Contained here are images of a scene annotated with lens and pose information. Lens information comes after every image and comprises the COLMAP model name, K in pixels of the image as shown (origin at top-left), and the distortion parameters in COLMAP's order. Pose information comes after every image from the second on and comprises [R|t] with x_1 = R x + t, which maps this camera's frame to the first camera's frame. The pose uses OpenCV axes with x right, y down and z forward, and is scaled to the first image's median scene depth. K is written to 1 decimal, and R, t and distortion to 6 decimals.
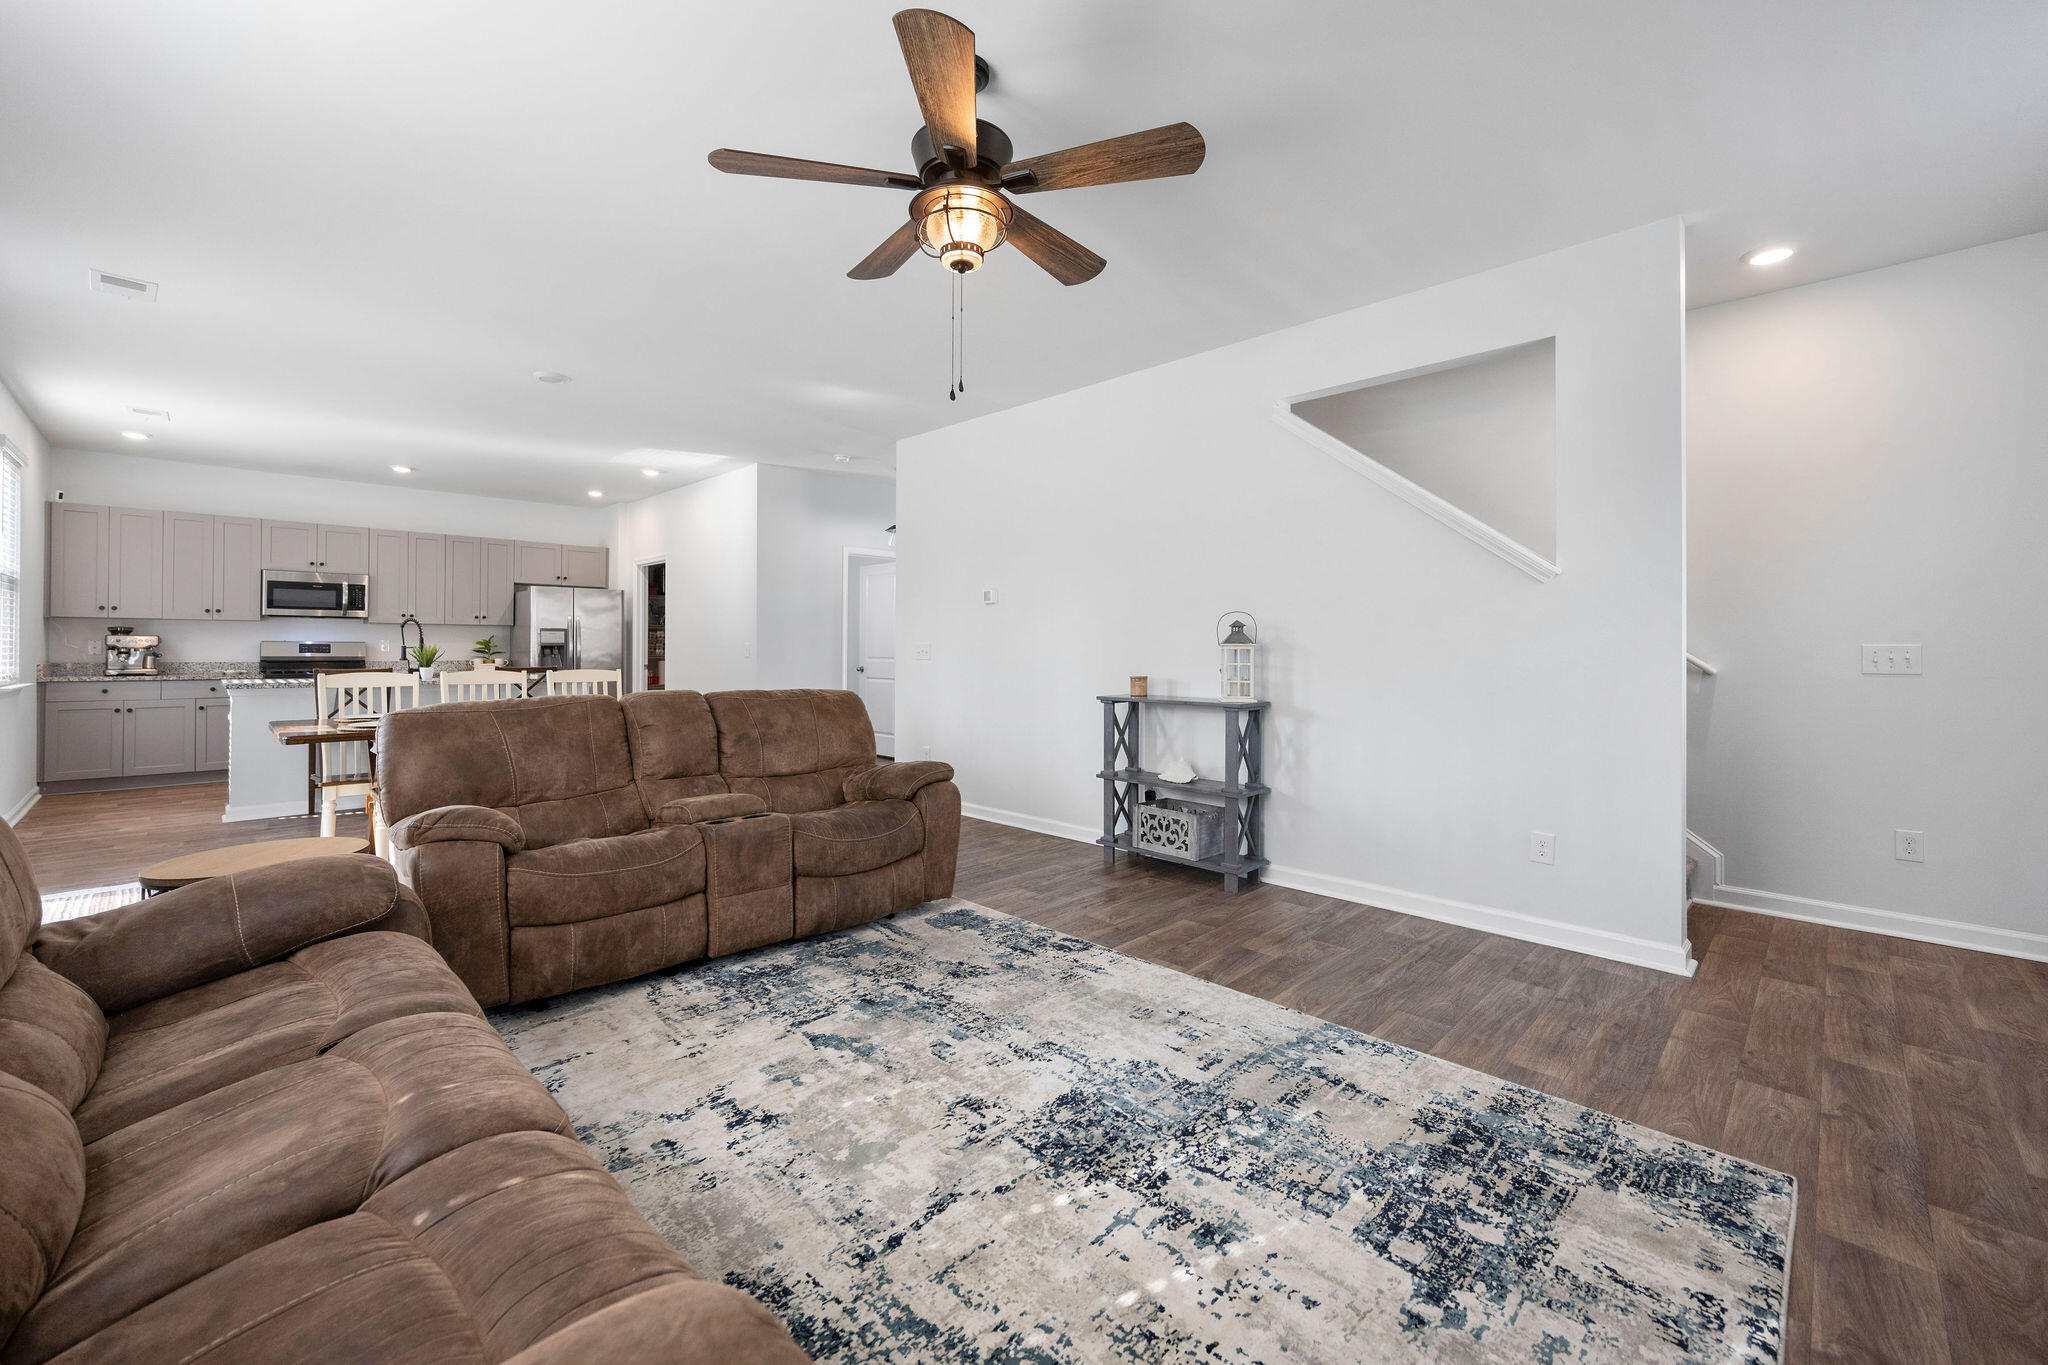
lens RADIAL K [[823.7, 0, 1032.1], [0, 823.7, 643.7], [0, 0, 1]] dist [0.001682, -0.001132]
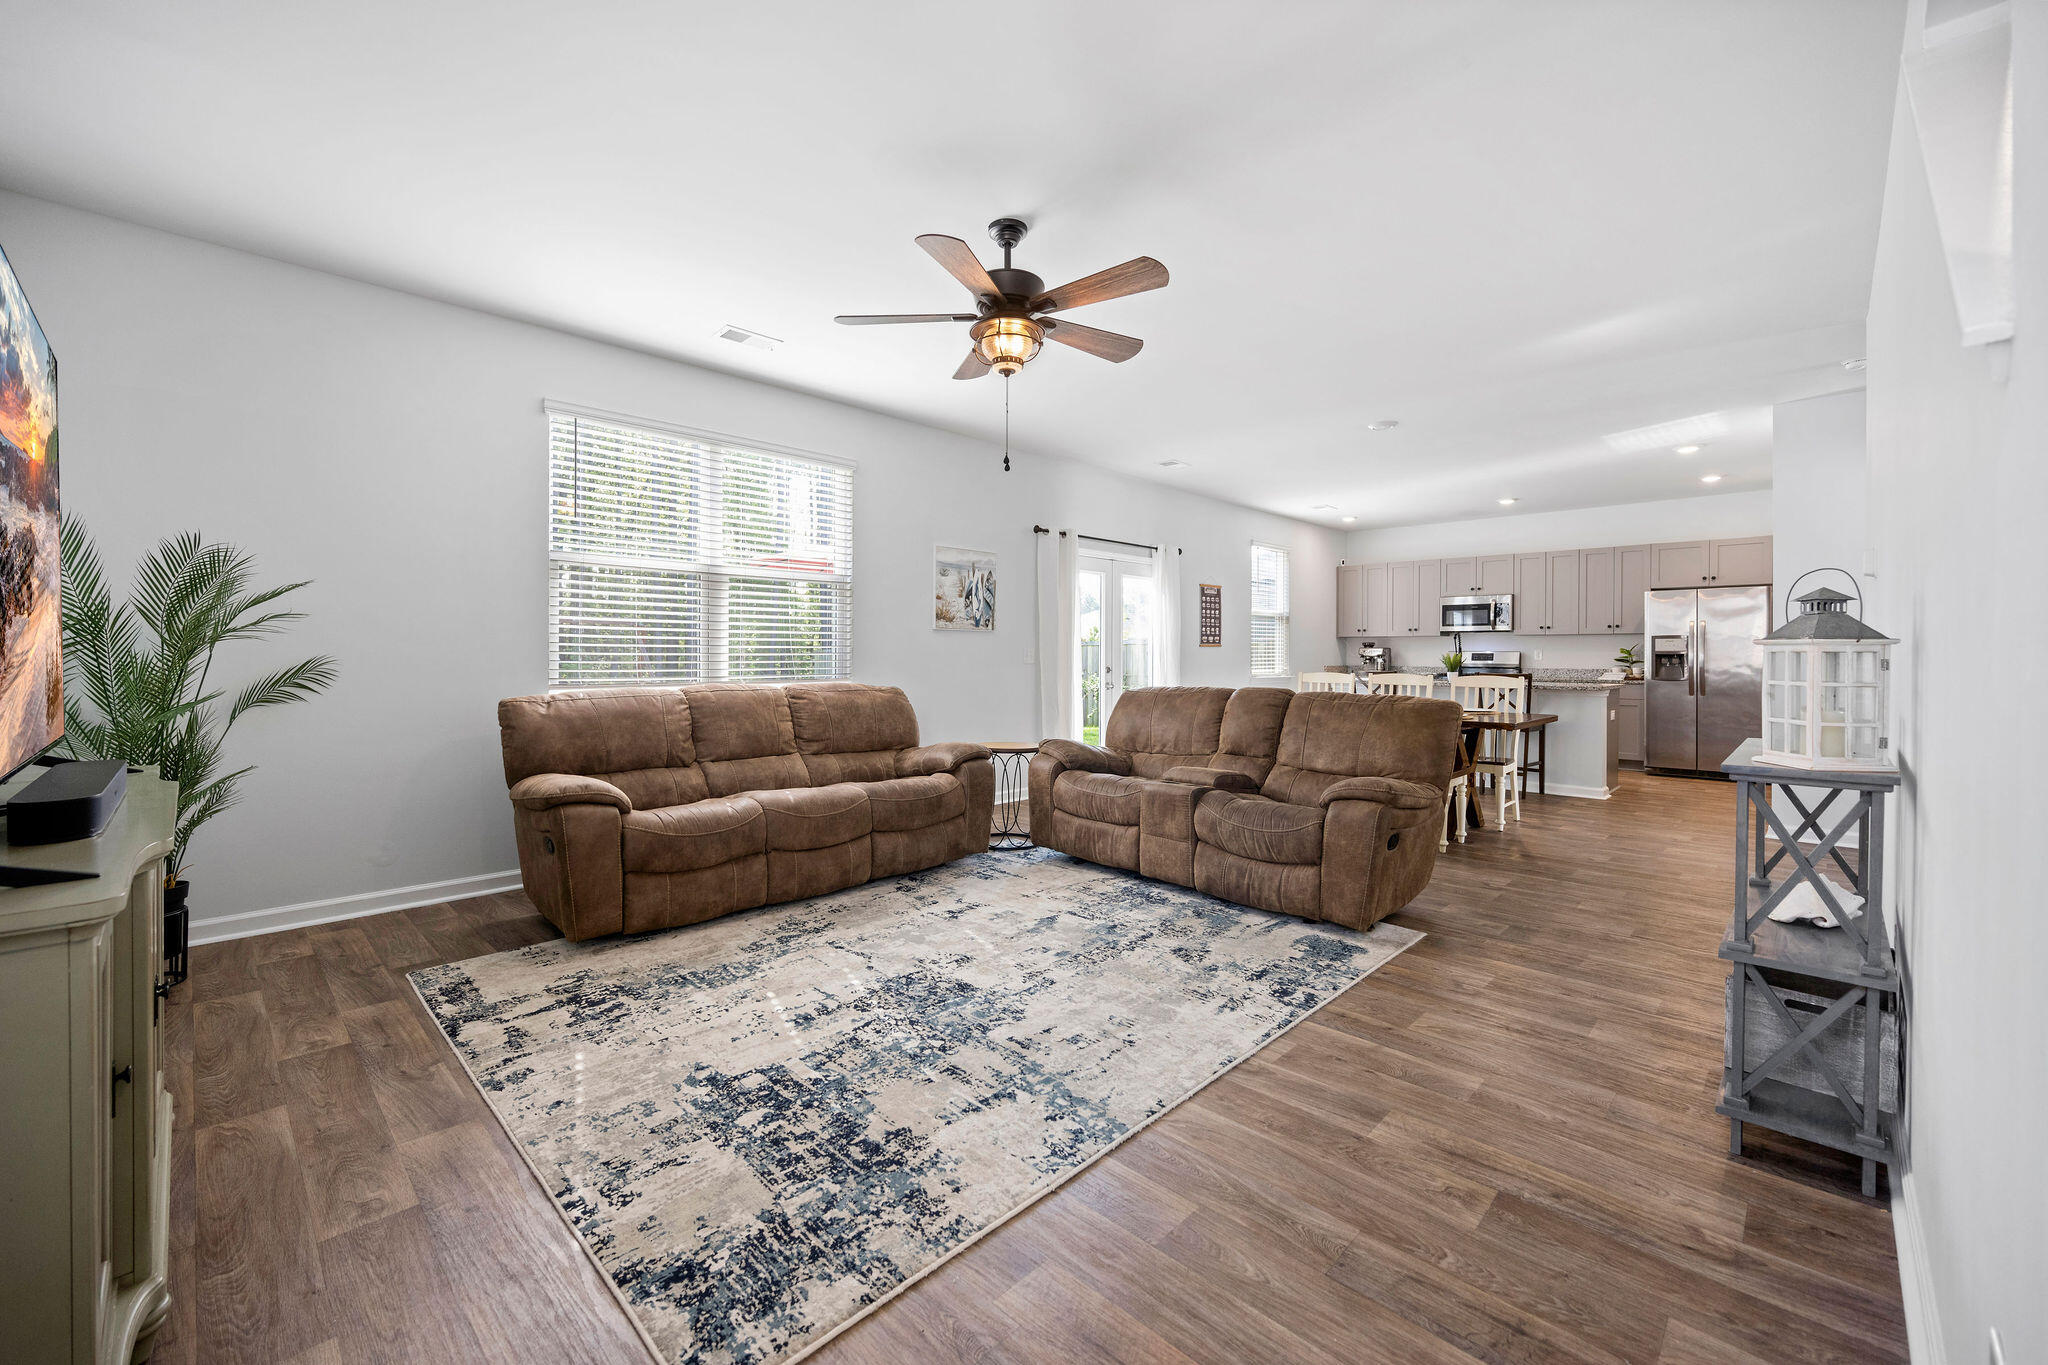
lens RADIAL K [[823.7, 0, 1008.0], [0, 823.7, 662.9], [0, 0, 1]] dist [0.001682, -0.001132]
pose [[-0.010493, 0.007175, -0.999919, 1.210834], [0.000501, 0.999974, 0.007170, 0.016573], [0.999945, -0.000425, -0.010496, 0.954092]]
